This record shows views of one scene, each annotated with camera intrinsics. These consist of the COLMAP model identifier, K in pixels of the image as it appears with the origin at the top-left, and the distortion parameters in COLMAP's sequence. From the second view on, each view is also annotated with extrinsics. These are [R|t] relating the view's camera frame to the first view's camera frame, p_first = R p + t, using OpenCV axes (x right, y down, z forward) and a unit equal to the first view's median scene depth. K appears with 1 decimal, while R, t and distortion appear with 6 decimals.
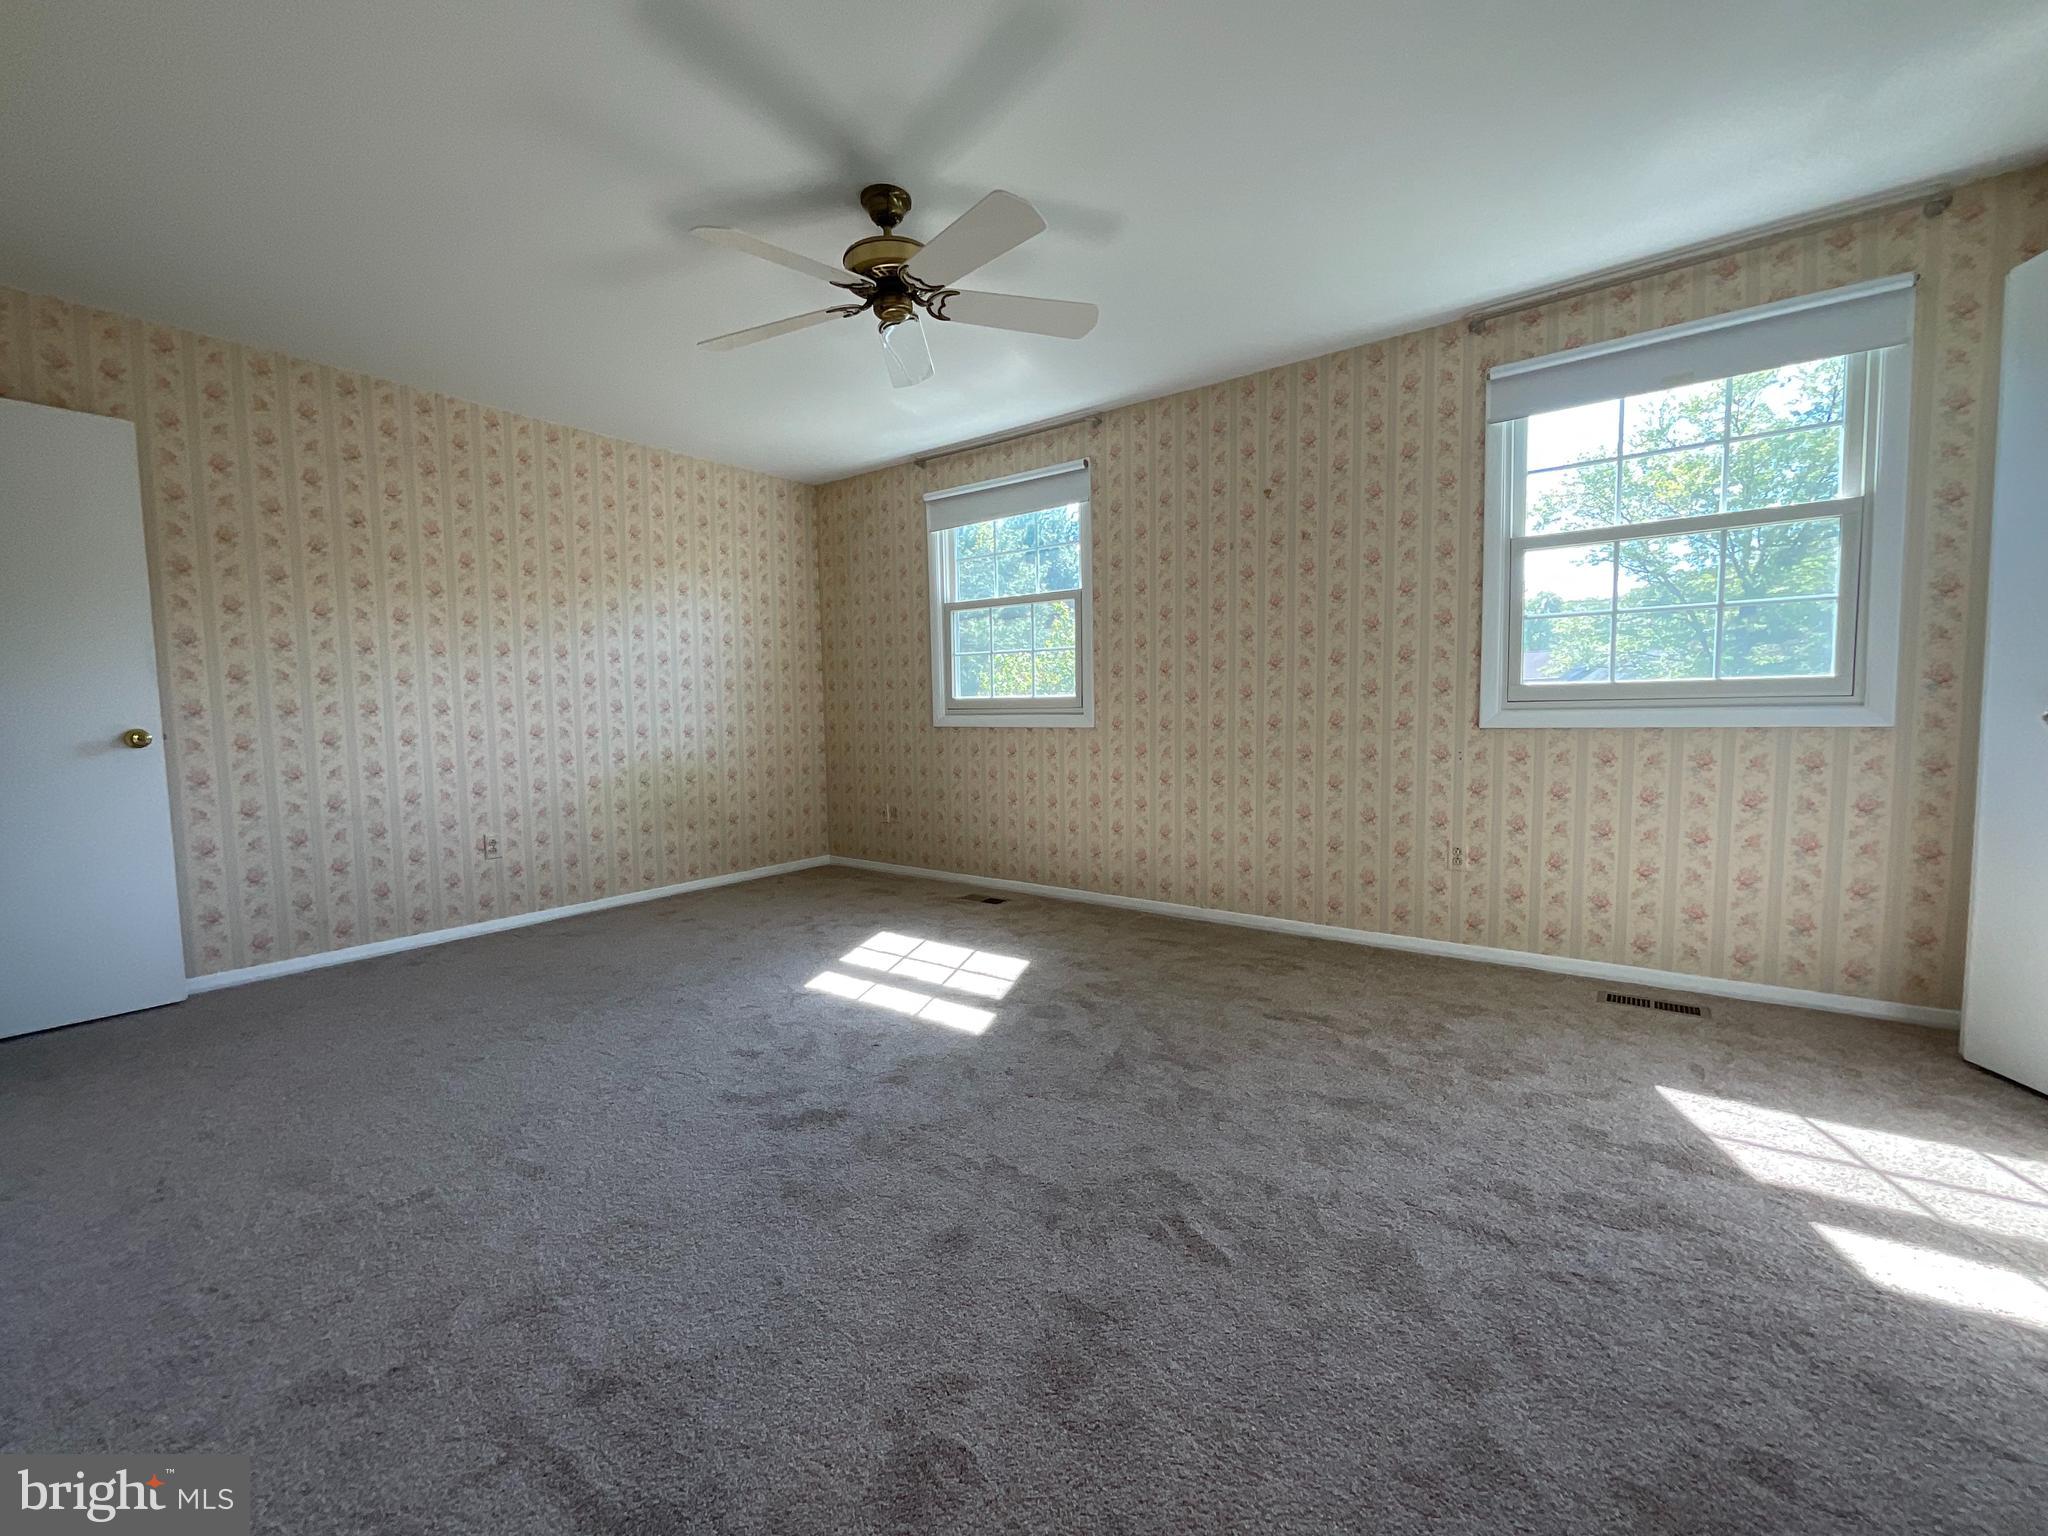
lens RADIAL K [[839.4, 0, 1008.7], [0, 839.4, 762.8], [0, 0, 1]] dist [0.001573, -0.001247]
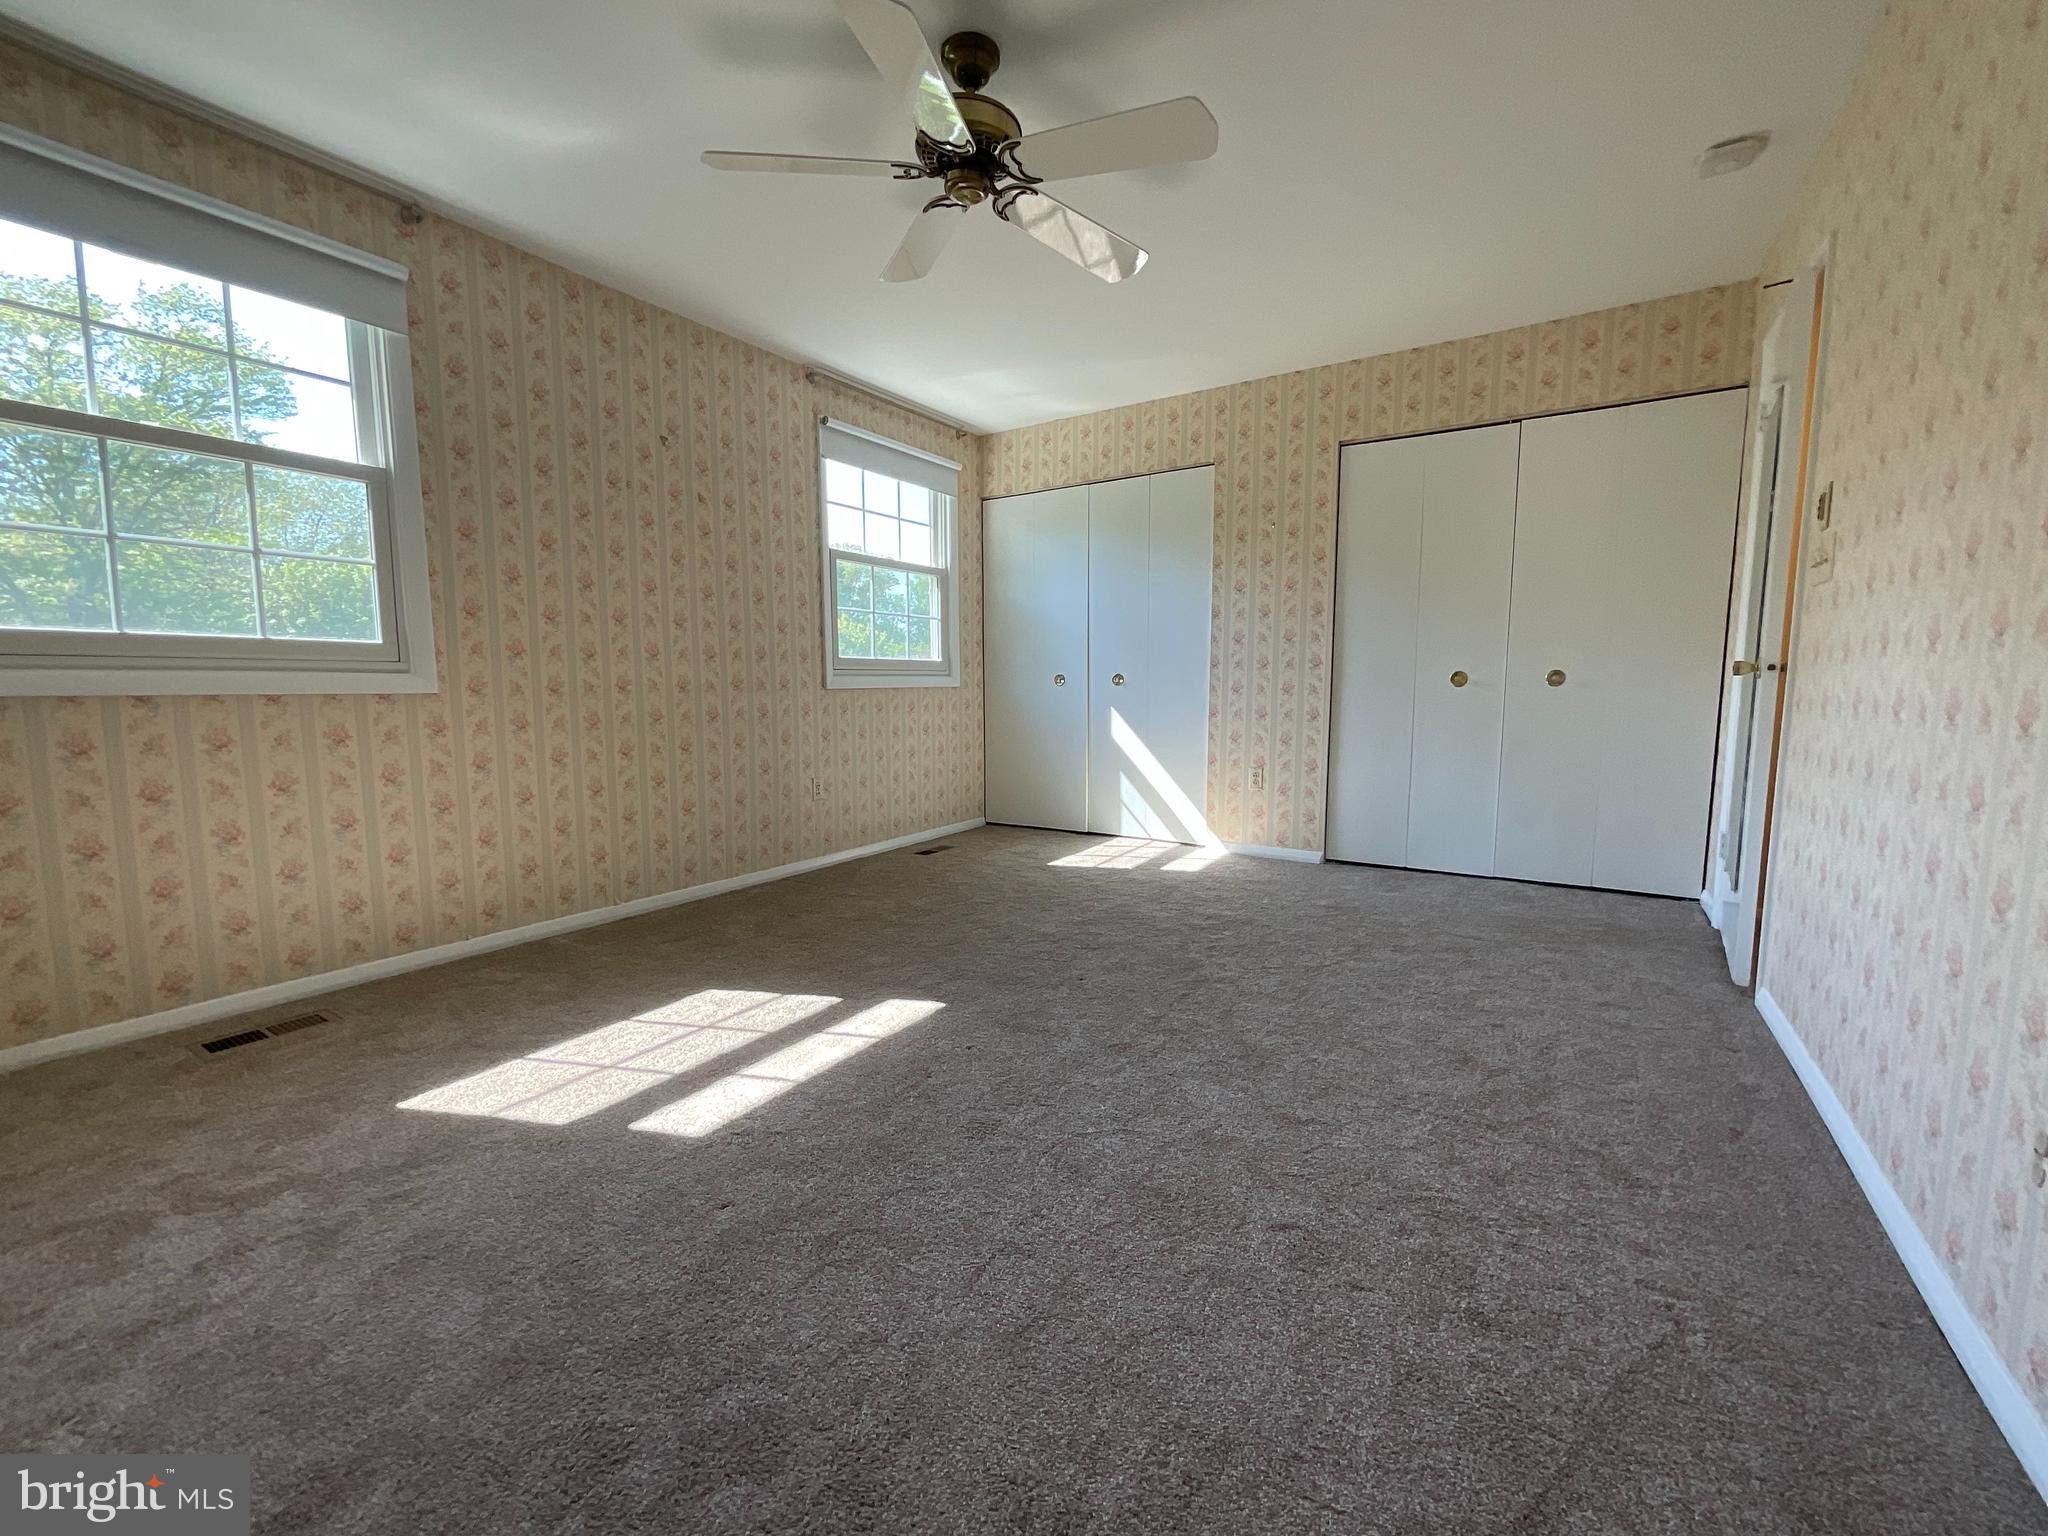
lens RADIAL K [[839.4, 0, 1016.1], [0, 839.4, 762.6], [0, 0, 1]] dist [0.001573, -0.001247]
pose [[-0.069048, -0.067965, 0.995296, -0.673461], [0.083844, 0.993752, 0.073676, 0.001758], [-0.994084, 0.088536, -0.062918, 0.694681]]
